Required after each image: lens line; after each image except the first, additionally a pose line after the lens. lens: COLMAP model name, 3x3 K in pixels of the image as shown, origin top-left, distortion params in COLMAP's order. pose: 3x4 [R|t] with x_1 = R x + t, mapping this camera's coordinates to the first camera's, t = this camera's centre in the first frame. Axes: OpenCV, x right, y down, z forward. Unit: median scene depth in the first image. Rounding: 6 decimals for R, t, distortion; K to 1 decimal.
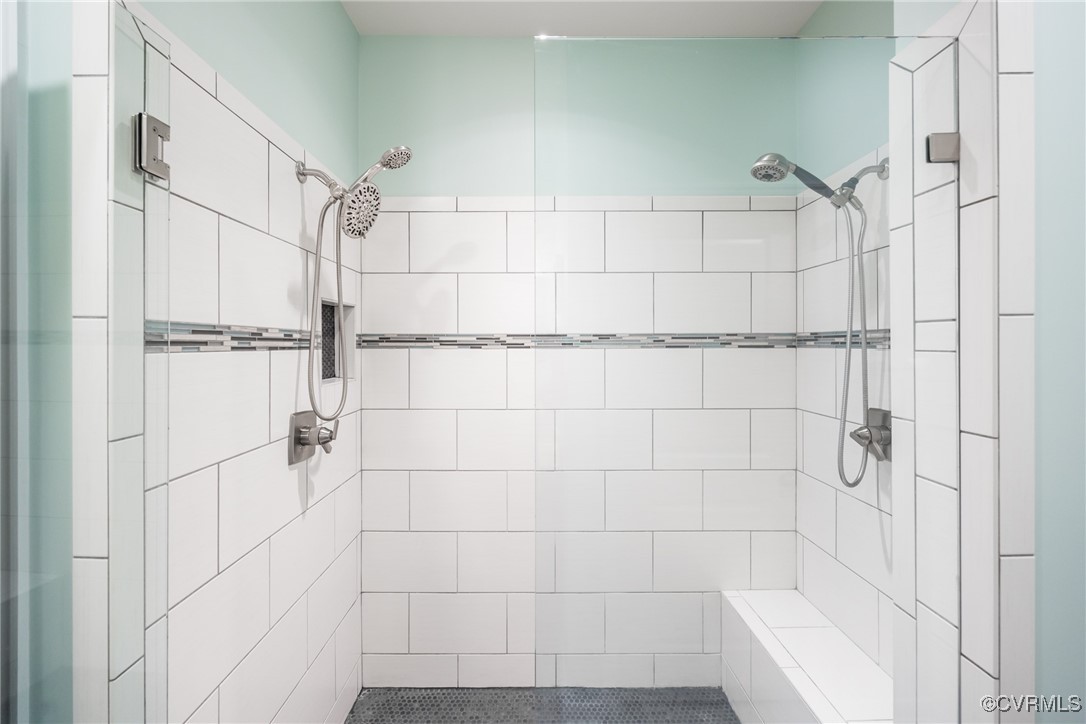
lens RADIAL K [[434.5, 0, 540.3], [0, 434.5, 358.7], [0, 0, 1]] dist [0.004189, -0.001711]
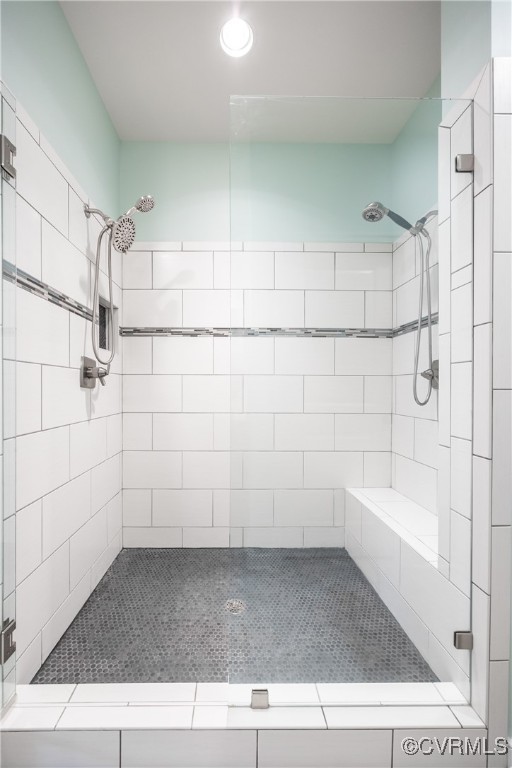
lens RADIAL K [[307.3, 0, 238.9], [0, 307.3, 466.0], [0, 0, 1]] dist [0.004189, -0.001711]
pose [[0.999954, 0.003124, 0.009099, 0.010277], [-0.003173, 0.999981, 0.005377, 0.457333], [-0.009082, -0.005405, 0.999944, -0.144601]]
